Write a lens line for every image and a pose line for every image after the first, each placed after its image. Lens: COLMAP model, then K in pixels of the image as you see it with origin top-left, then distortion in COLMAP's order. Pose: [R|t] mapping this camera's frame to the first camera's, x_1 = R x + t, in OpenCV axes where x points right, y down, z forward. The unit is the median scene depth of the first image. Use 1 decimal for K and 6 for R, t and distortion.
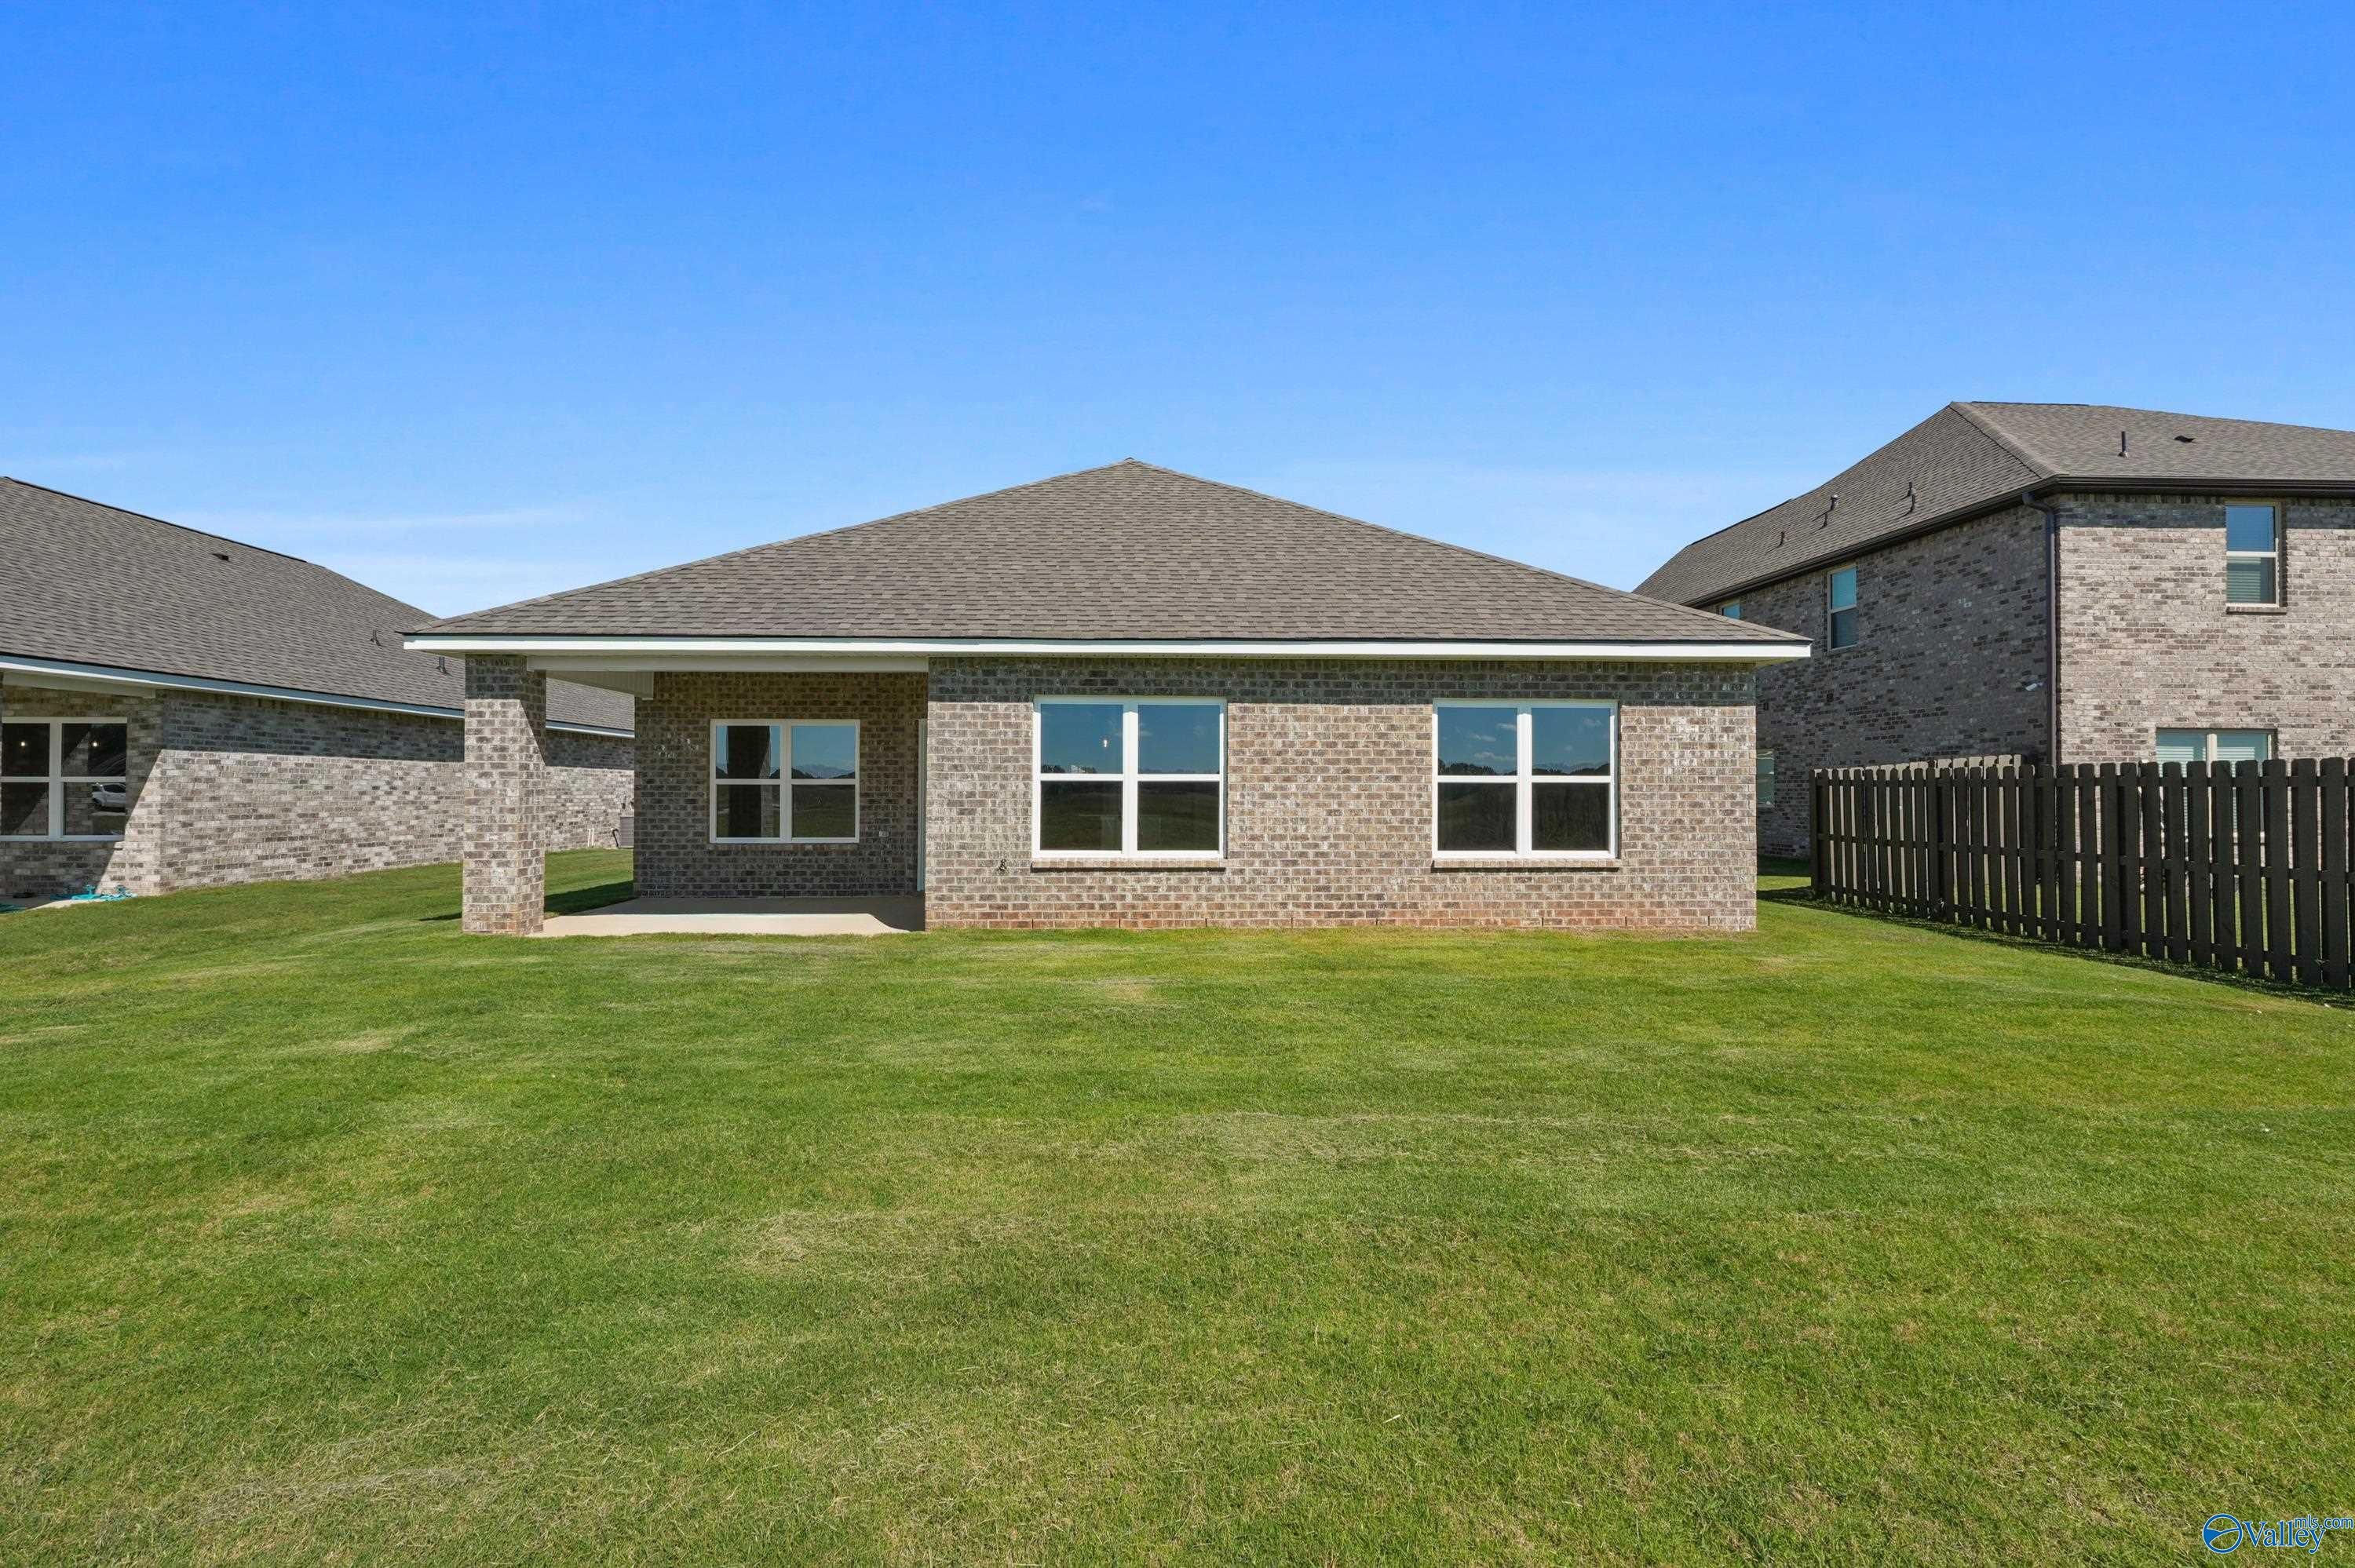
lens RADIAL K [[1094.4, 0, 1178.7], [0, 1094.4, 782.4], [0, 0, 1]] dist [-0.002996, -0.000875]
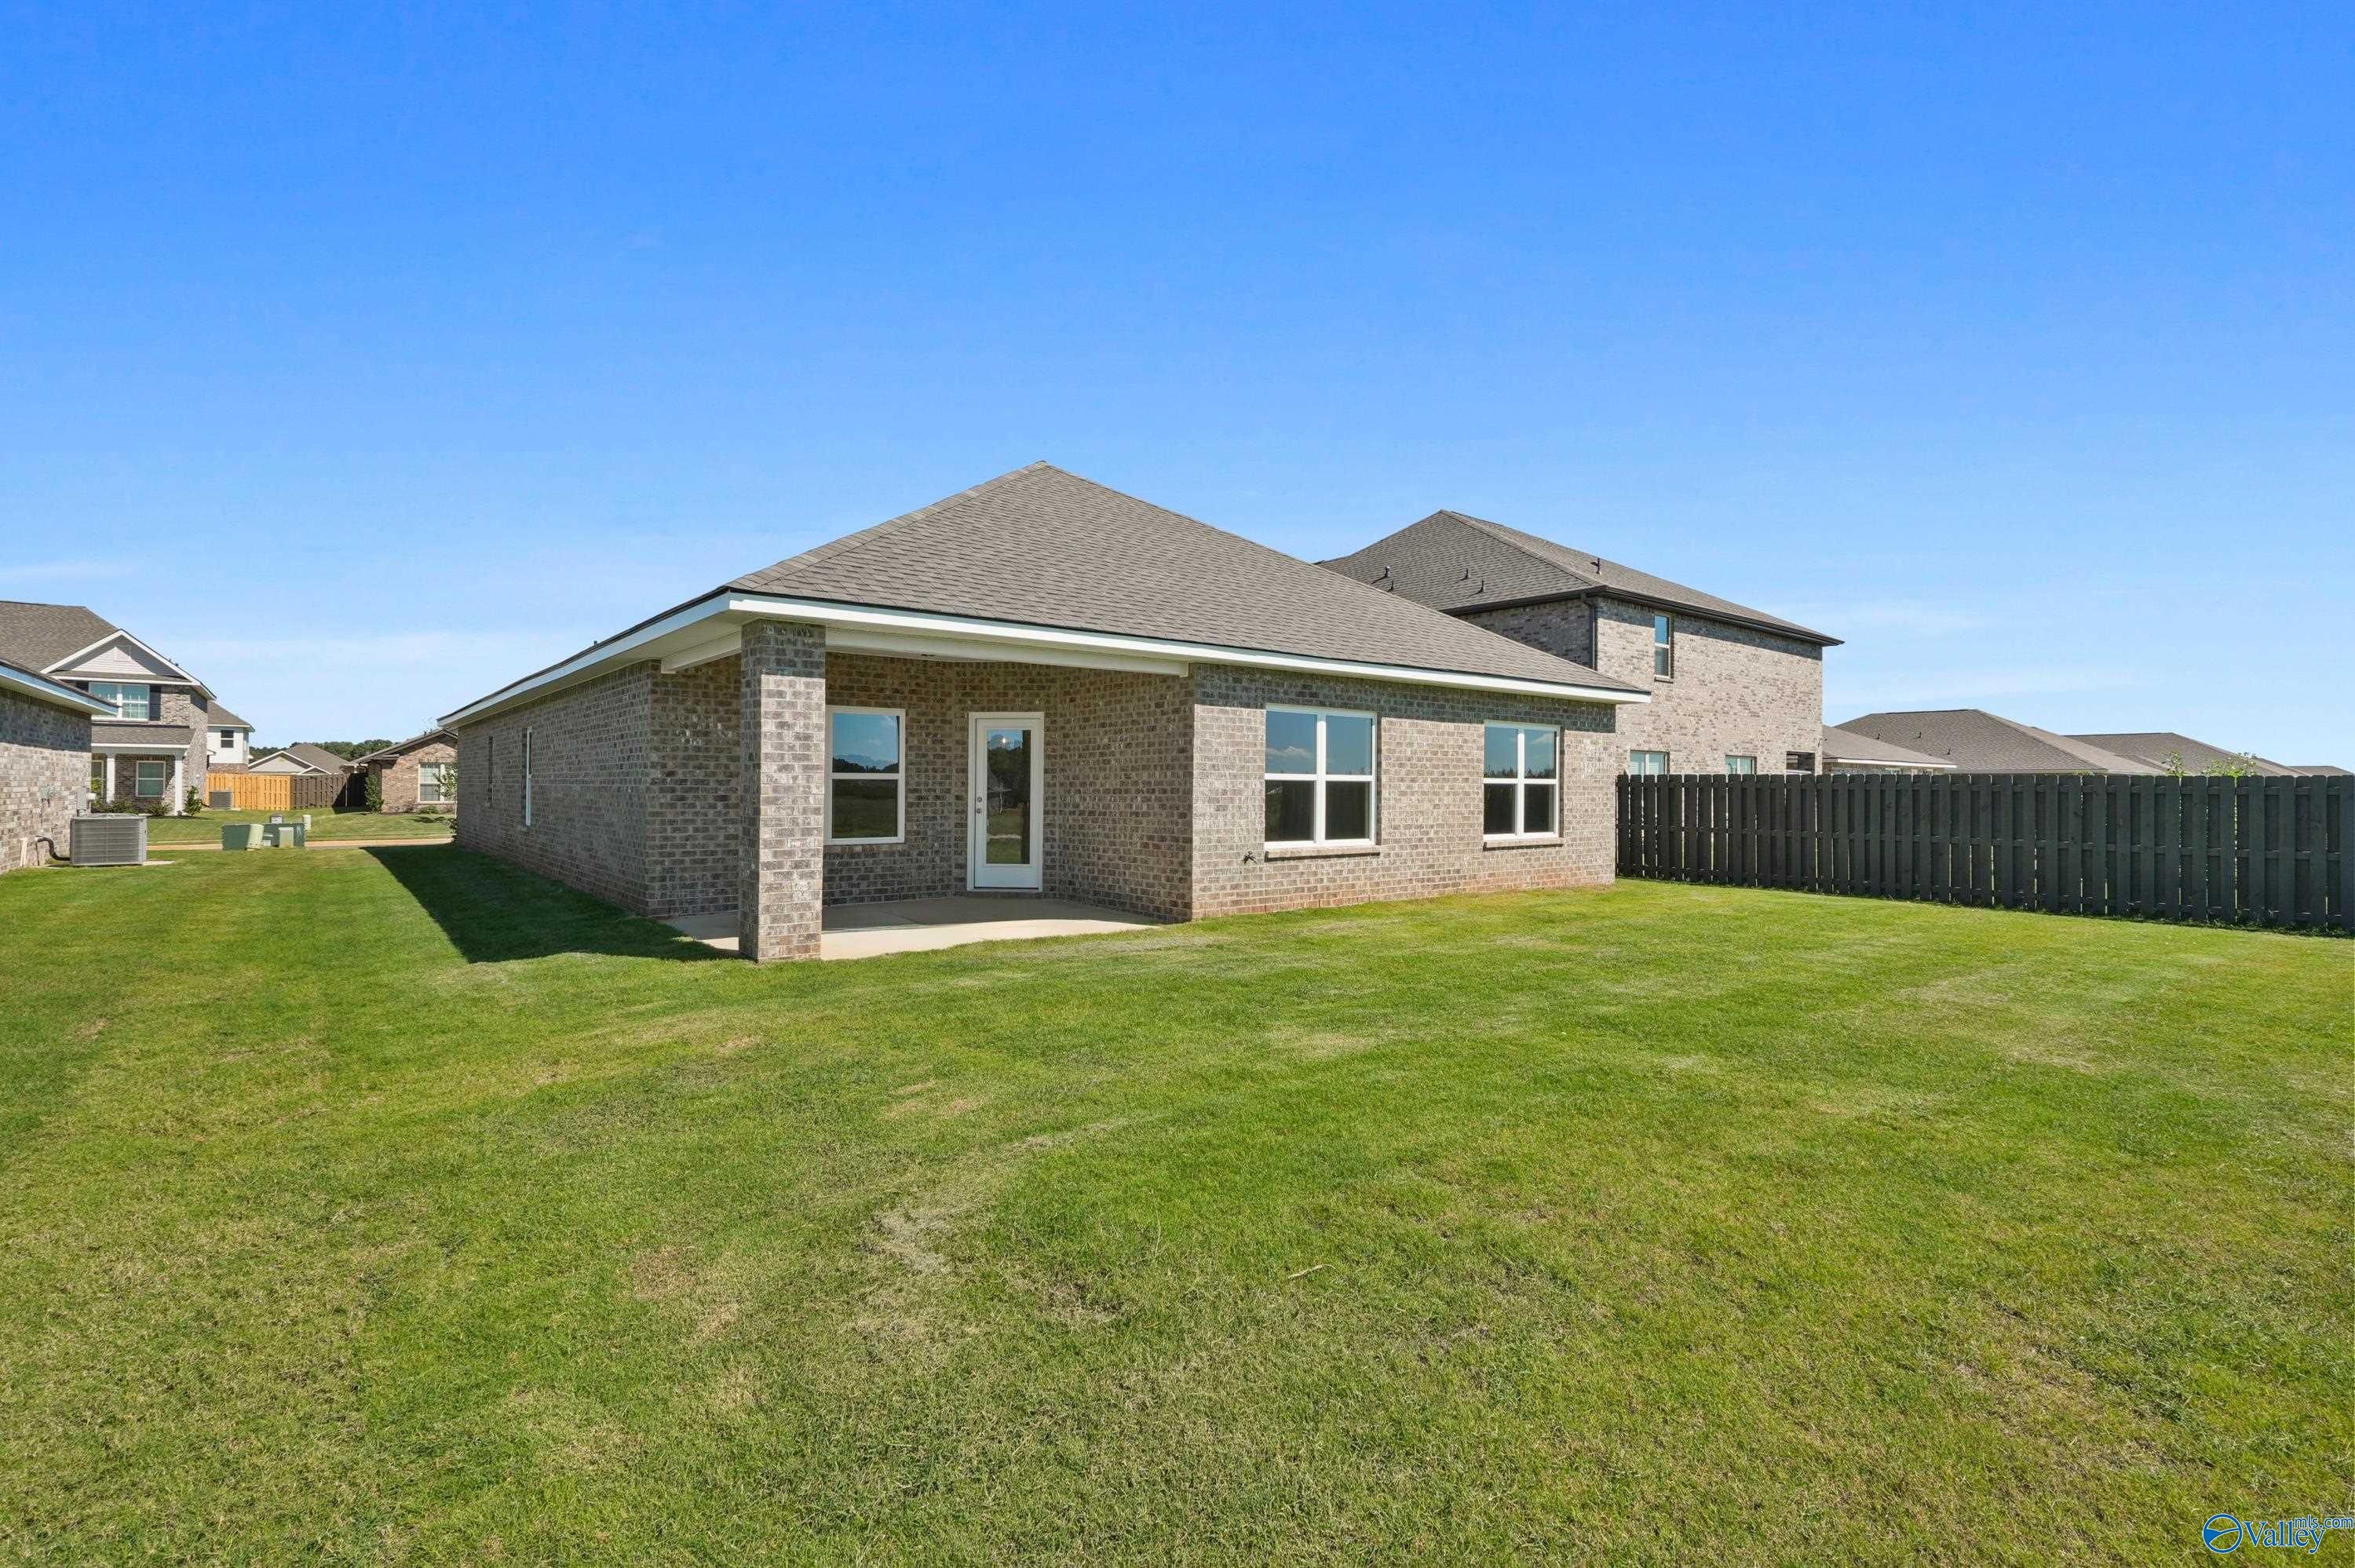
lens RADIAL K [[1094.4, 0, 1178.9], [0, 1094.4, 781.7], [0, 0, 1]] dist [-0.002996, -0.000875]
pose [[0.804266, 0.006531, 0.594234, -0.860266], [-0.010741, 0.999936, 0.003547, -0.002626], [-0.594172, -0.009236, 0.804285, 0.154411]]
